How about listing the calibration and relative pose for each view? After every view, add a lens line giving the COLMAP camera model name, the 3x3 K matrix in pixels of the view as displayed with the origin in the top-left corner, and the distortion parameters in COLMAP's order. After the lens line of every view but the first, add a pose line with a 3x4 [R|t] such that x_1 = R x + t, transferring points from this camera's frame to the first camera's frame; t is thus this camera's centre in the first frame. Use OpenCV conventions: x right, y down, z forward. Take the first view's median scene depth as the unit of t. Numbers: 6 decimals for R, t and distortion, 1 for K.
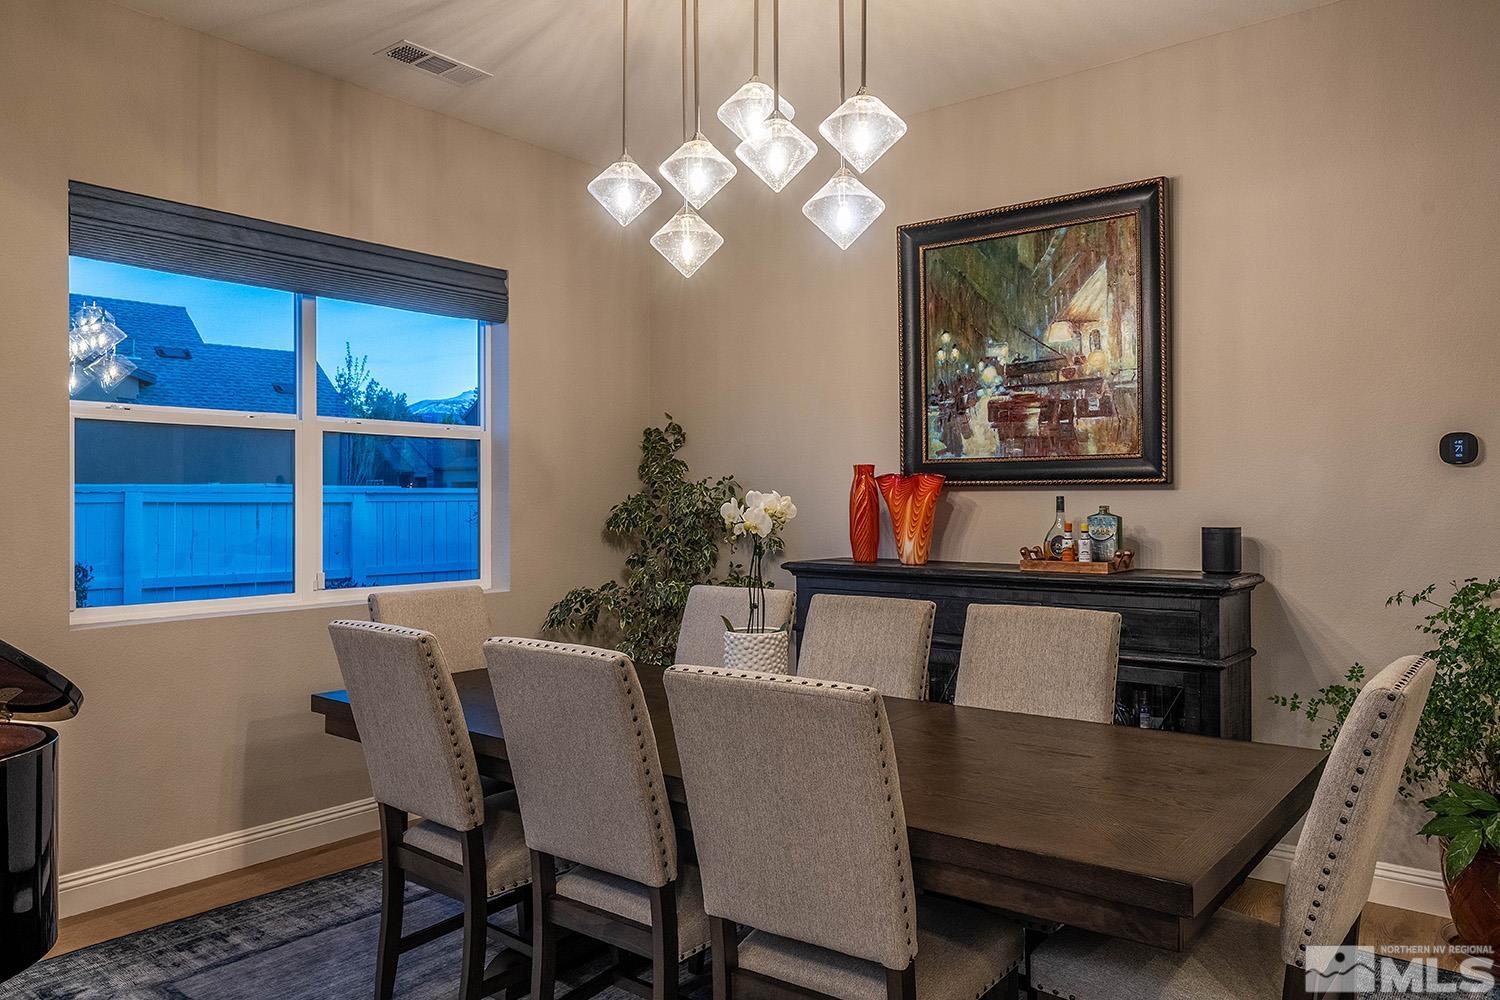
lens RADIAL K [[1089.1, 0, 748.3], [0, 1089.1, 493.5], [0, 0, 1]] dist [-0.026836, 0.014781]
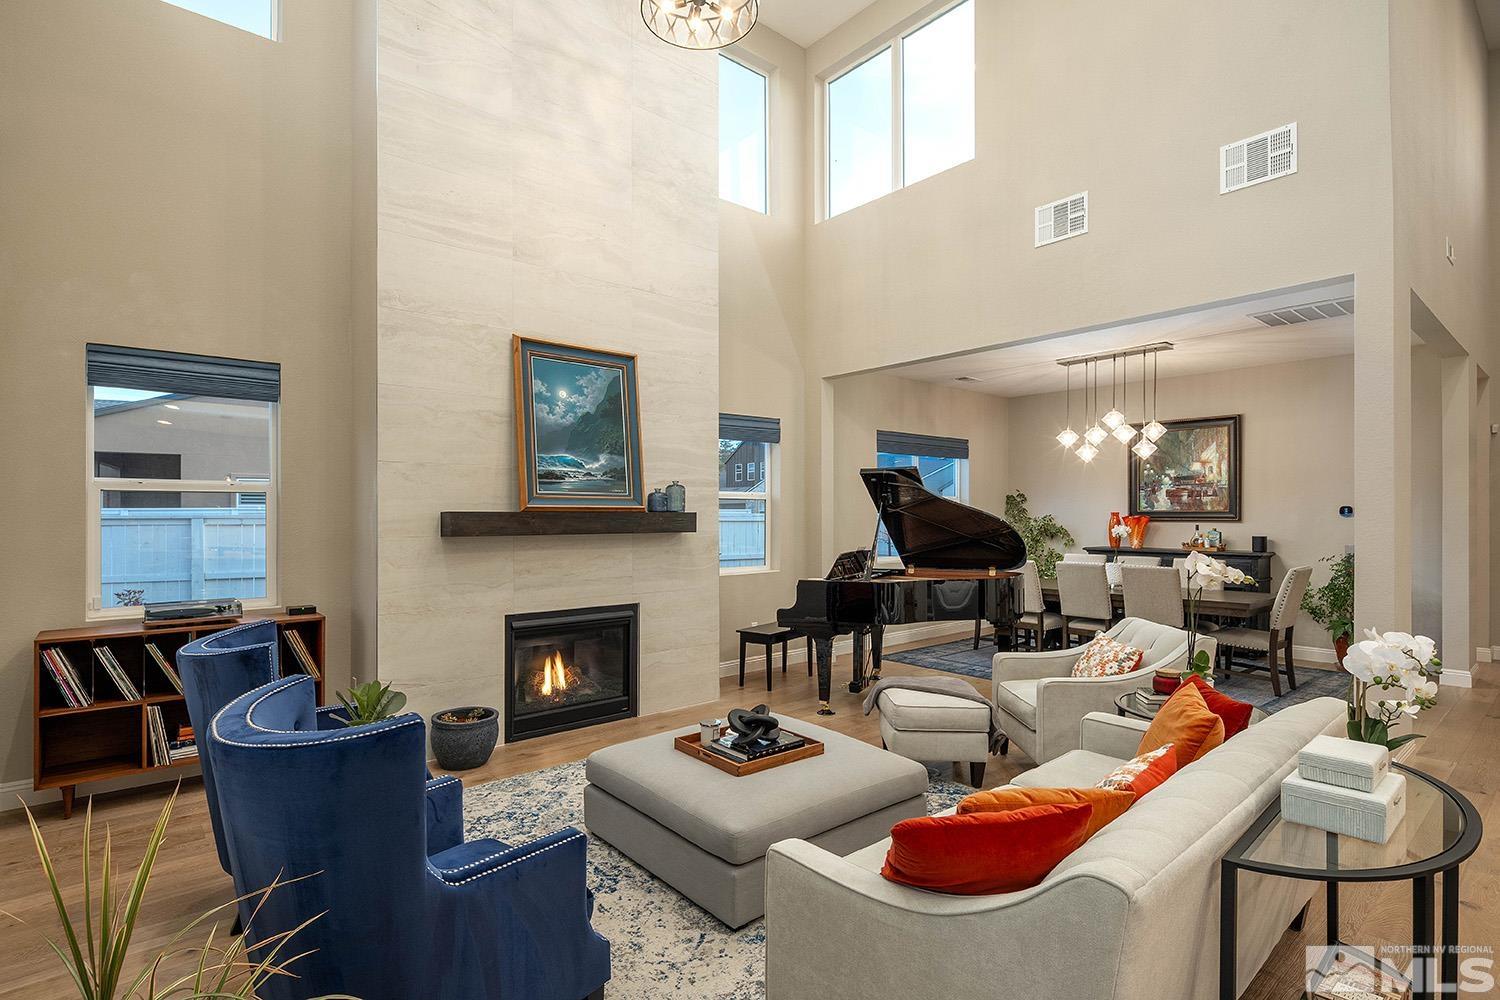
lens RADIAL K [[729.5, 0, 764.5], [0, 729.5, 519.2], [0, 0, 1]] dist [0.003287, -0.000743]
pose [[0.980913, 0.003073, -0.194423, -0.441985], [-0.000810, 0.999931, 0.011715, -0.032665], [0.194446, -0.011334, 0.980848, -1.072124]]
